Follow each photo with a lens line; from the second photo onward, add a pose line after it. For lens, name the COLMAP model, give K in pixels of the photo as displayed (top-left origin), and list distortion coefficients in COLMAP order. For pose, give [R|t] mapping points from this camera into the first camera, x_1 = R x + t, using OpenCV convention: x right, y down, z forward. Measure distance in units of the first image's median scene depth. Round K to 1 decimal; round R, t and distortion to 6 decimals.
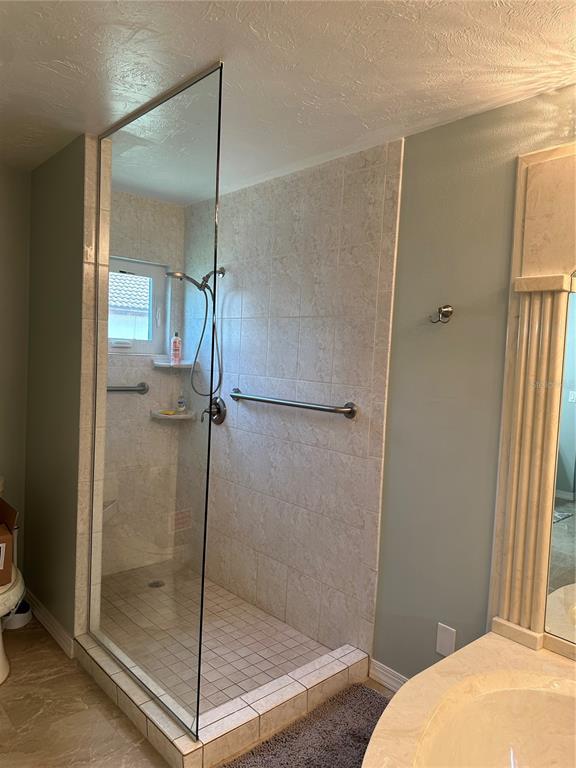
lens RADIAL K [[539.9, 0, 287.3], [0, 539.9, 382.2], [0, 0, 1]] dist [0.030310, -0.043607]
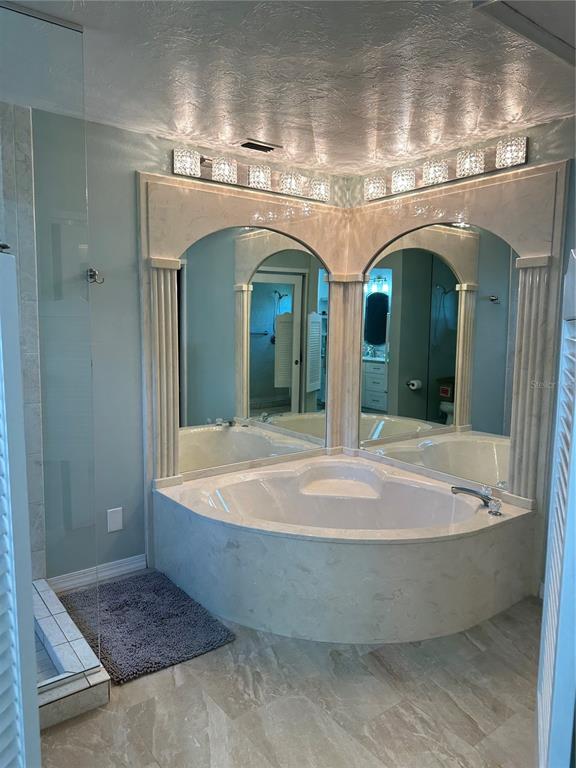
lens RADIAL K [[539.9, 0, 286.6], [0, 539.9, 385.0], [0, 0, 1]] dist [0.030310, -0.043607]
pose [[0.085104, -0.158001, 0.983765, -1.097797], [0.043269, 0.987001, 0.154777, -0.057921], [-0.995432, 0.029394, 0.090834, 0.495346]]
